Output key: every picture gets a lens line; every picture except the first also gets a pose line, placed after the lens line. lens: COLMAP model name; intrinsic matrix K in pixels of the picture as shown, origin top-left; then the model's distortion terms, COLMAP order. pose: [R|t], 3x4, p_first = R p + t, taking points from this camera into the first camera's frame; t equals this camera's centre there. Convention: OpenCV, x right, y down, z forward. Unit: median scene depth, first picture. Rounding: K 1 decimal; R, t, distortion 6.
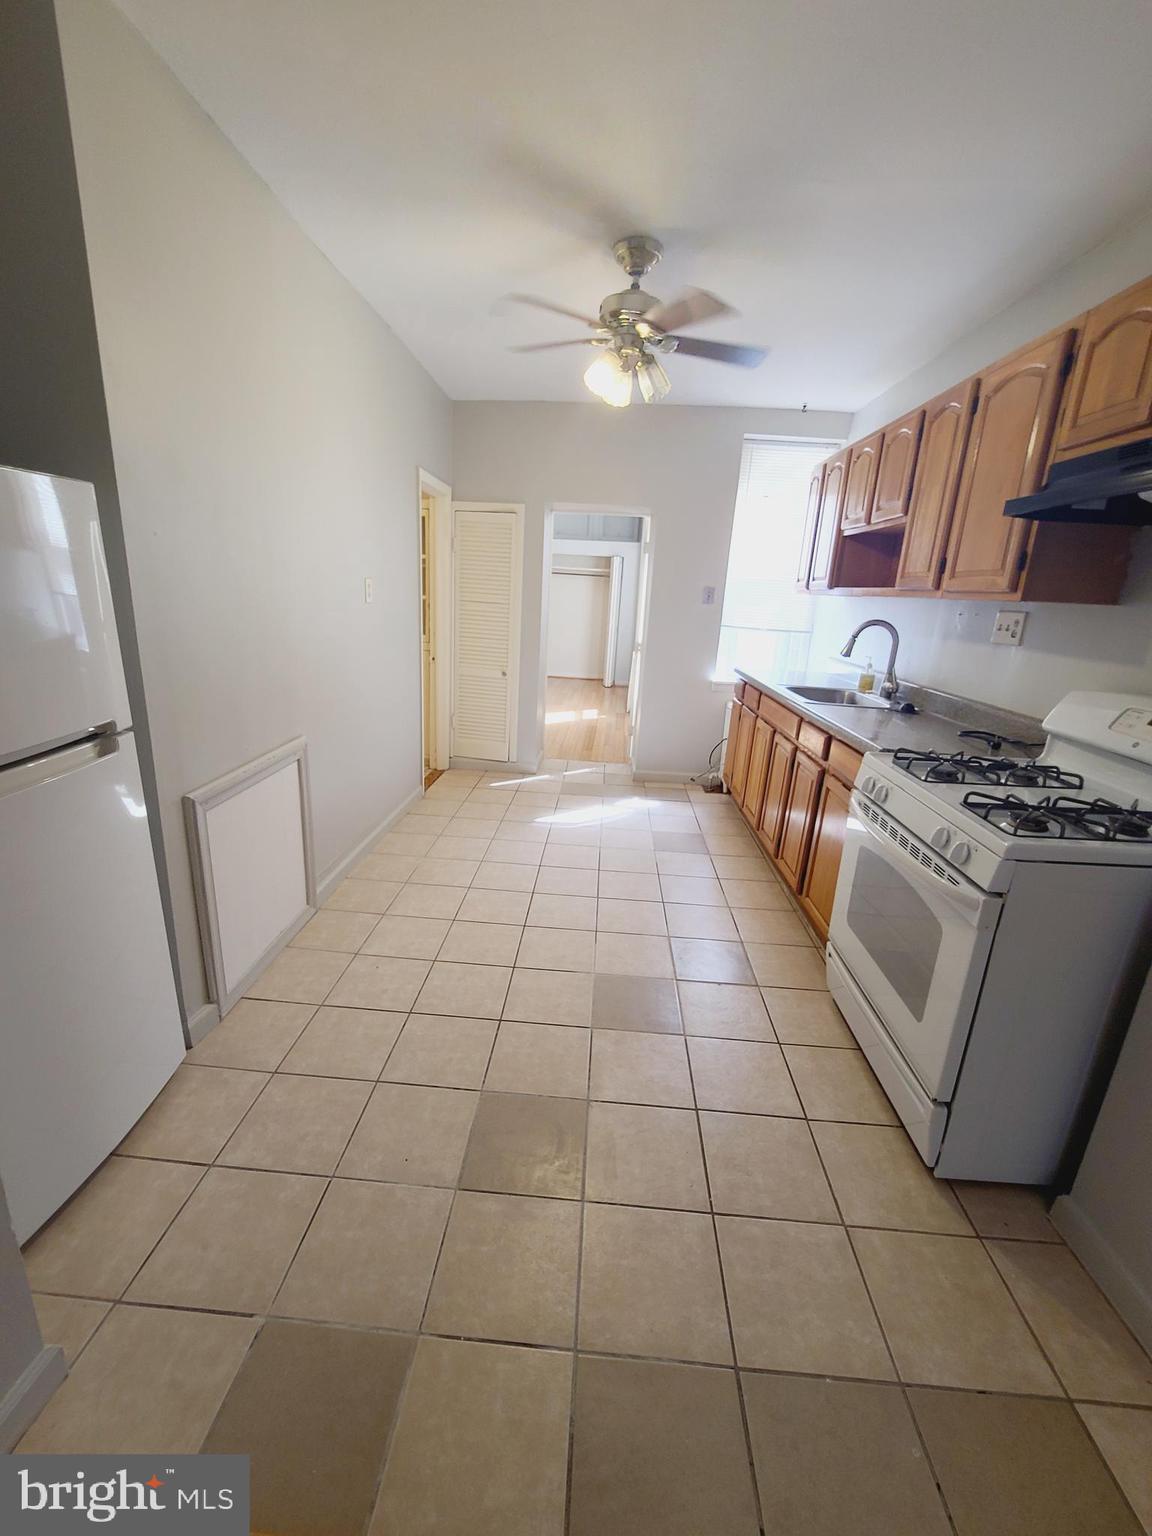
lens RADIAL K [[630.0, 0, 570.9], [0, 630.0, 765.1], [0, 0, 1]] dist [-0.009213, 0.000044]
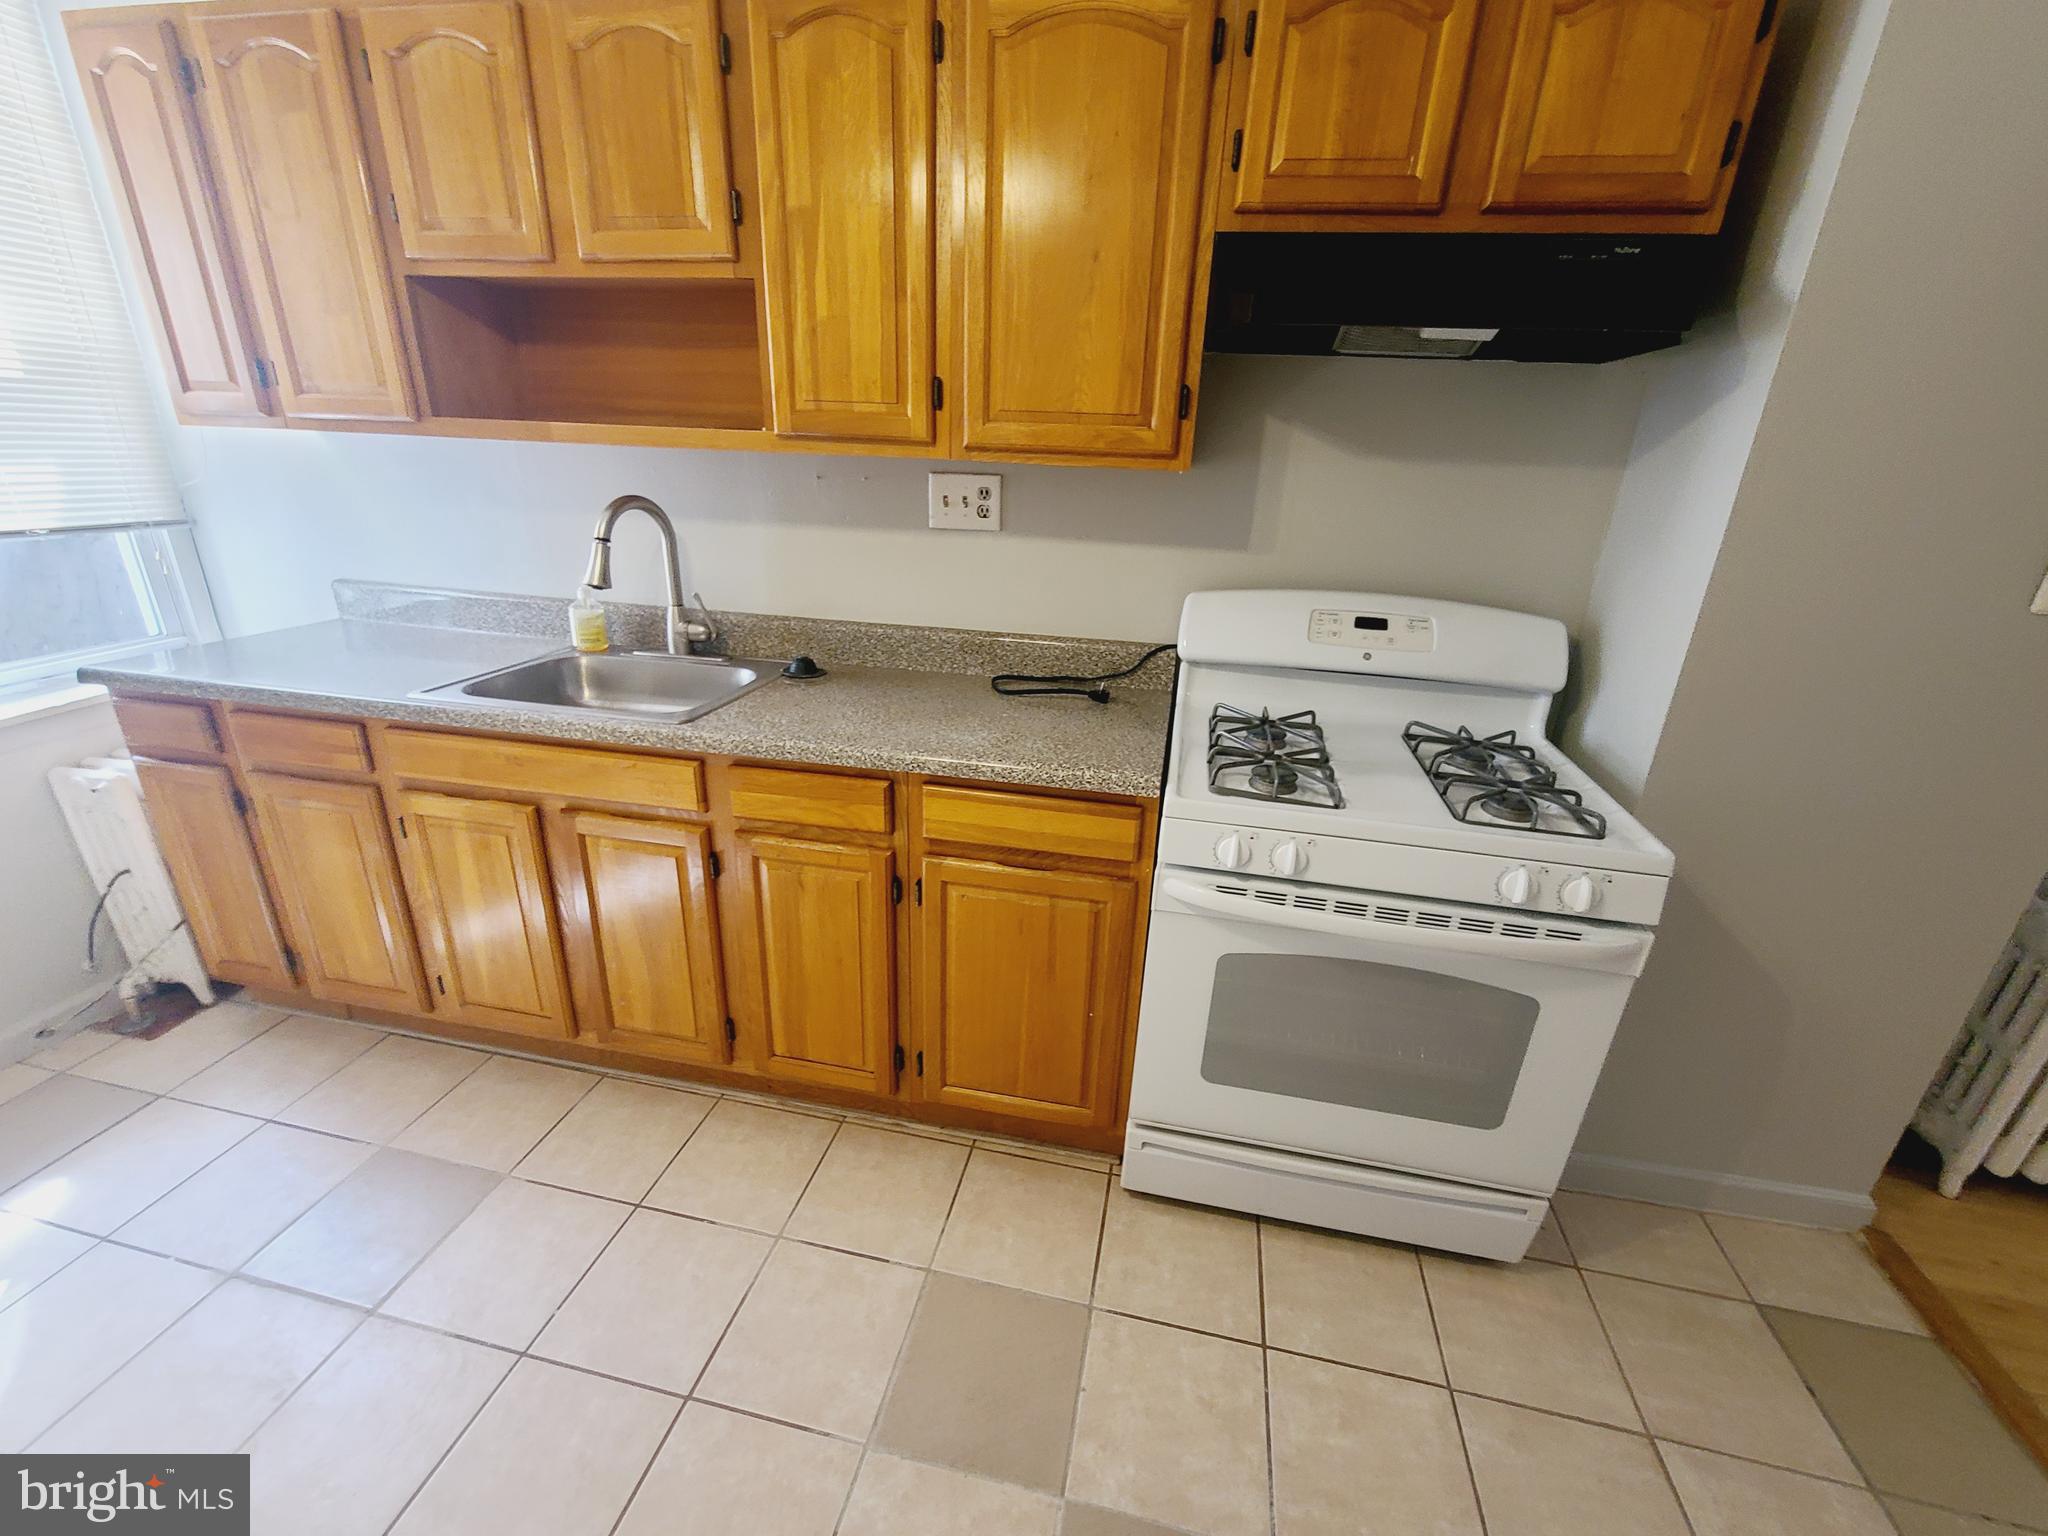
lens RADIAL K [[840.0, 0, 1026.1], [0, 840.0, 772.9], [0, 0, 1]] dist [-0.009213, 0.000044]
pose [[0.144899, -0.403036, 0.903640, -0.129452], [0.239030, 0.900487, 0.363301, -0.268192], [-0.960140, 0.163355, 0.226817, 0.820936]]
